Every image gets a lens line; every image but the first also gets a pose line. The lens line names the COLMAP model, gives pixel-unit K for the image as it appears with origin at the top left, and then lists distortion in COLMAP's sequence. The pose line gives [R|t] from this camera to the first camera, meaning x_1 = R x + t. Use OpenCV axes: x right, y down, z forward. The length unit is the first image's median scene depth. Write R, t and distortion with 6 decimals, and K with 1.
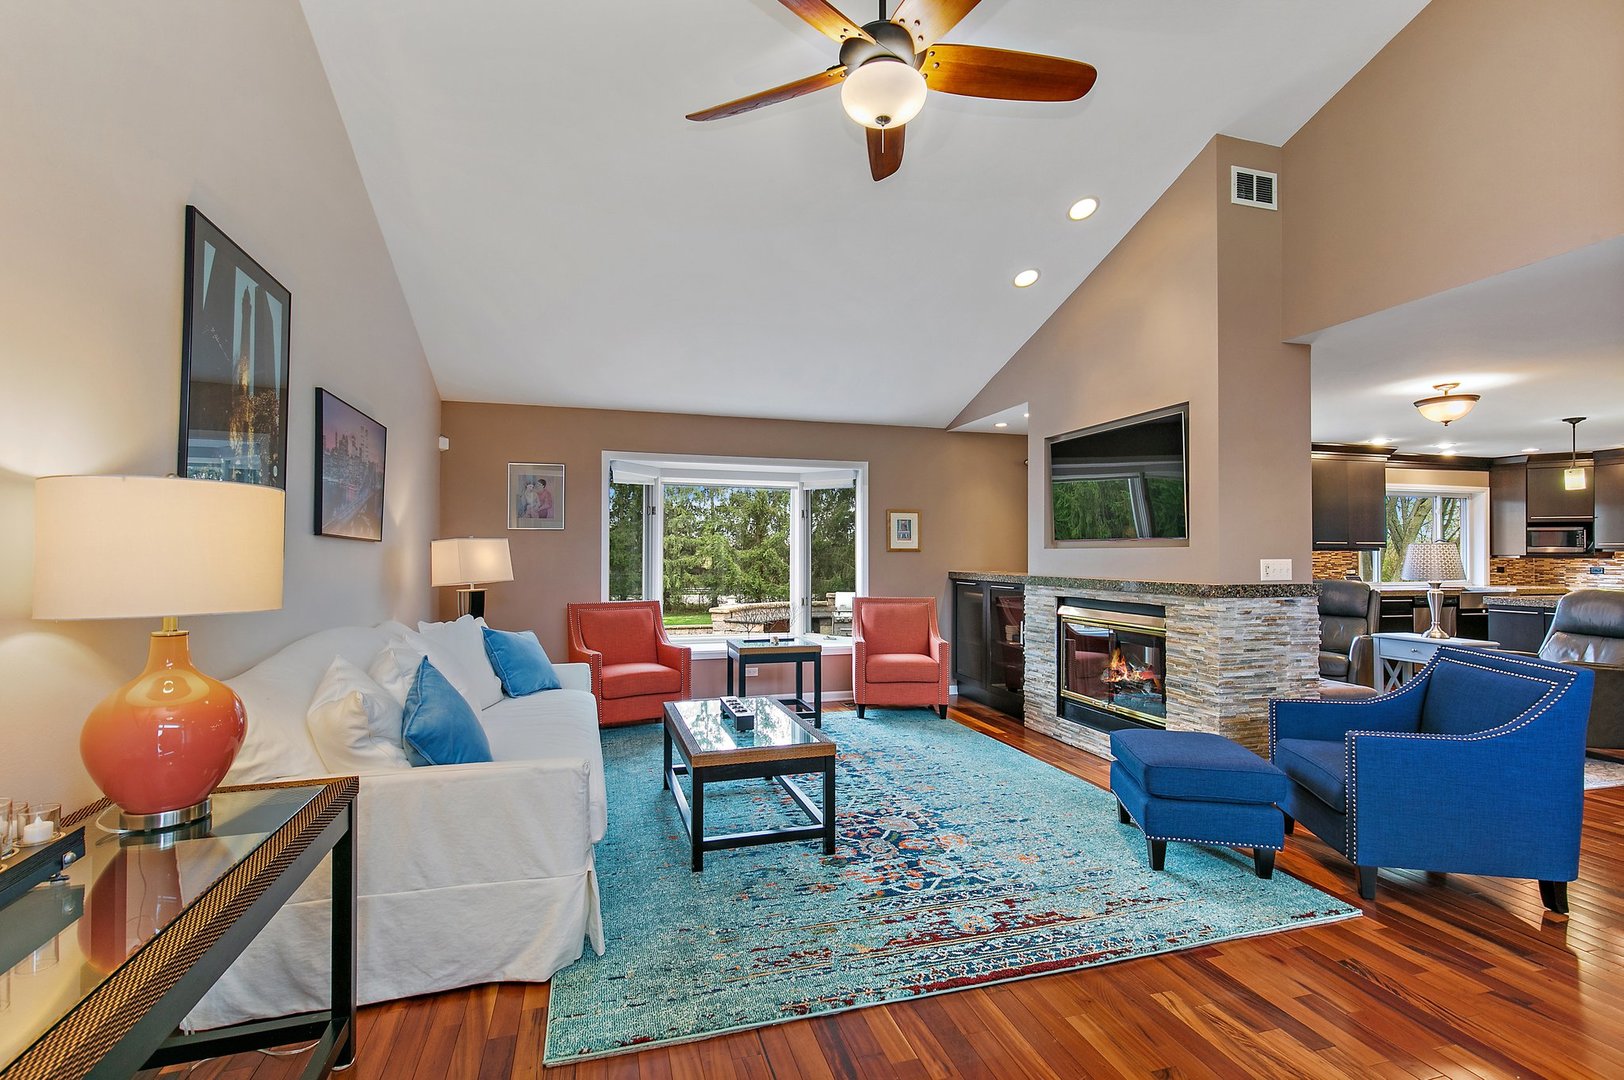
lens RADIAL K [[724.1, 0, 812.0], [0, 724.1, 540.0], [0, 0, 1]] dist [0.003576, -0.000158]
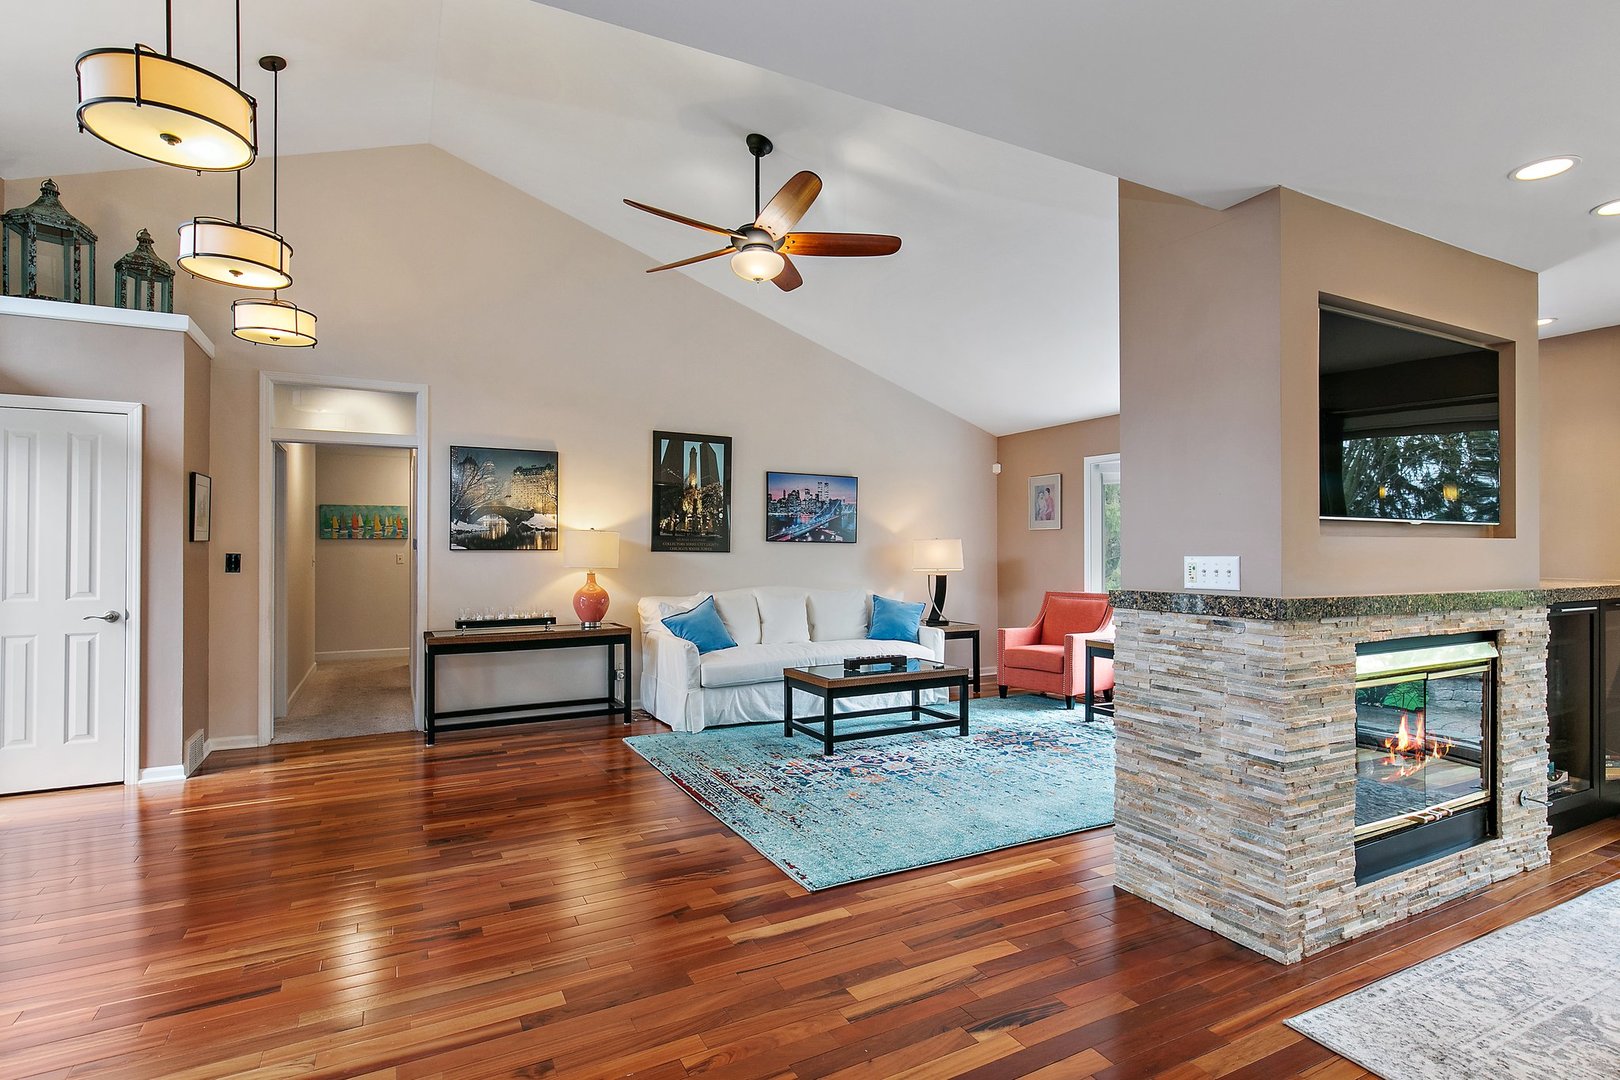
lens RADIAL K [[783.3, 0, 810.0], [0, 783.3, 540.0], [0, 0, 1]] dist [0.000557, -0.000562]
pose [[0.208644, -0.014567, -0.977883, 1.439049], [0.022042, 0.999705, -0.010189, 0.013427], [0.977743, -0.019429, 0.208904, 0.590810]]
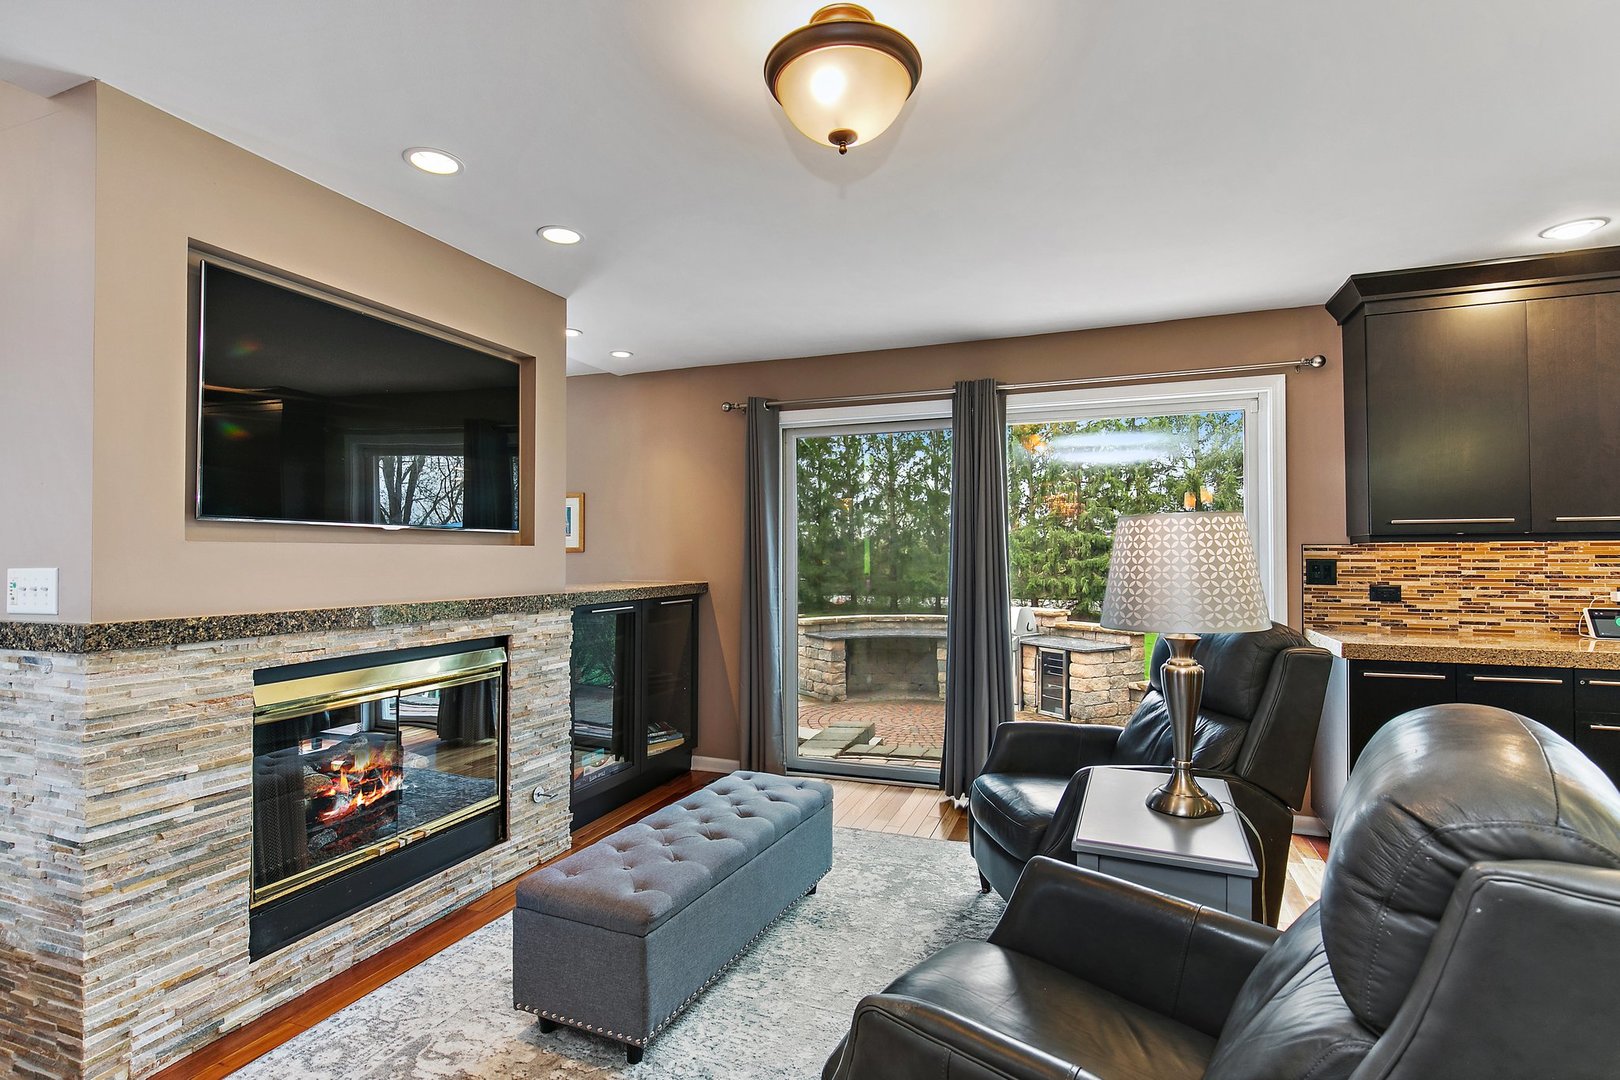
lens RADIAL K [[783.3, 0, 810.0], [0, 783.3, 540.0], [0, 0, 1]] dist [0.000557, -0.000562]
pose [[0.810156, -0.018184, -0.585933, 1.550329], [0.020252, 0.999790, -0.003026, 0.023536], [0.585865, -0.009415, 0.810354, 1.025766]]
